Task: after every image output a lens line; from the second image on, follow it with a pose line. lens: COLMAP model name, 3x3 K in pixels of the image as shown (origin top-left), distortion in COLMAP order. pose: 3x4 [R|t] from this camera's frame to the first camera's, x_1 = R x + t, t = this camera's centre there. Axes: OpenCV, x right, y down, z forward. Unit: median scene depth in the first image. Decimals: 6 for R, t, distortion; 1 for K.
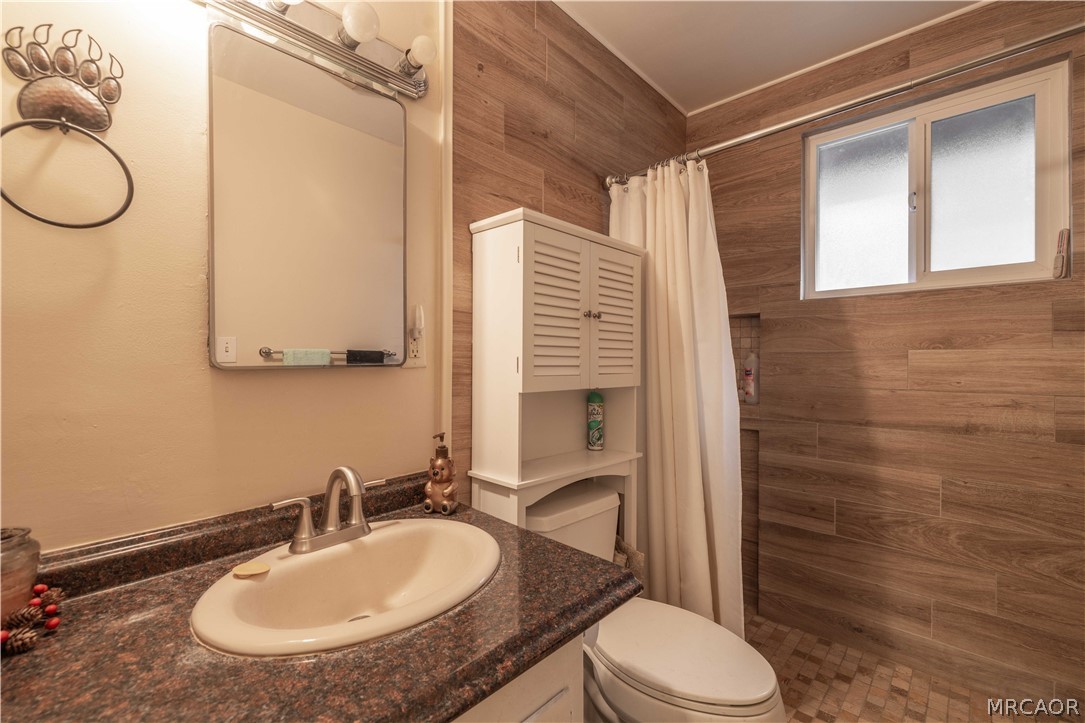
lens RADIAL K [[460.3, 0, 536.1], [0, 460.3, 365.1], [0, 0, 1]] dist [-0.000057, 0.000194]
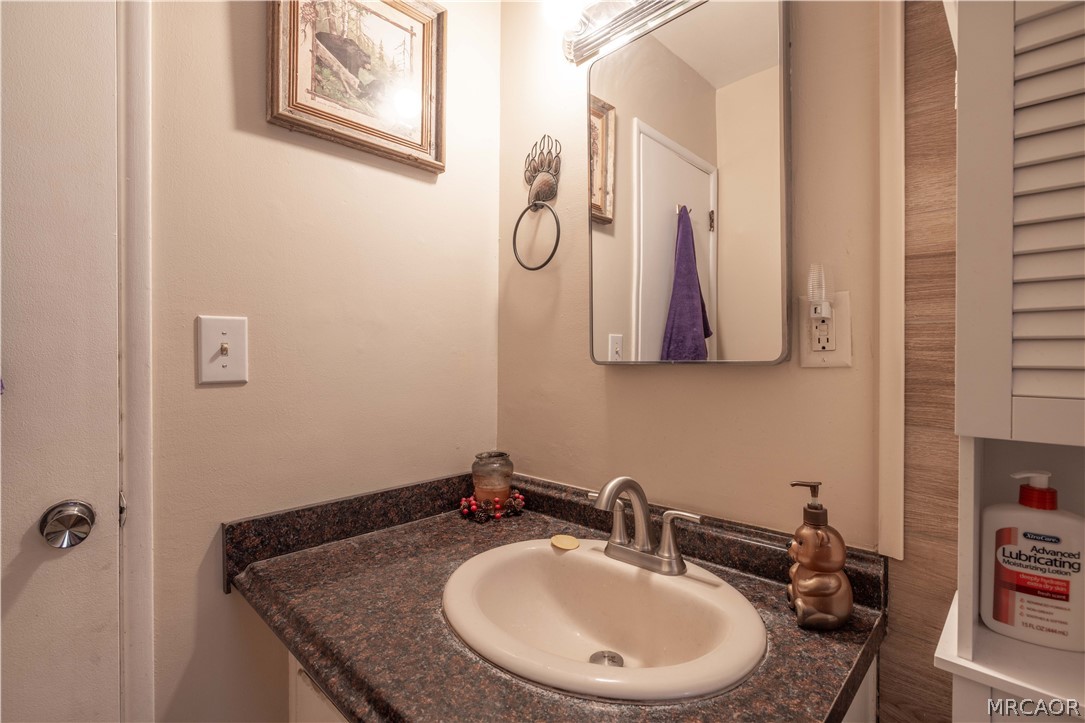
lens RADIAL K [[496.1, 0, 542.5], [0, 496.1, 361.5], [0, 0, 1]] dist [-0.003690, -0.000347]
pose [[-0.005752, 0.005633, -0.999968, 0.531439], [-0.010235, 0.999931, 0.005692, -0.002798], [0.999931, 0.010267, -0.005694, 0.857636]]
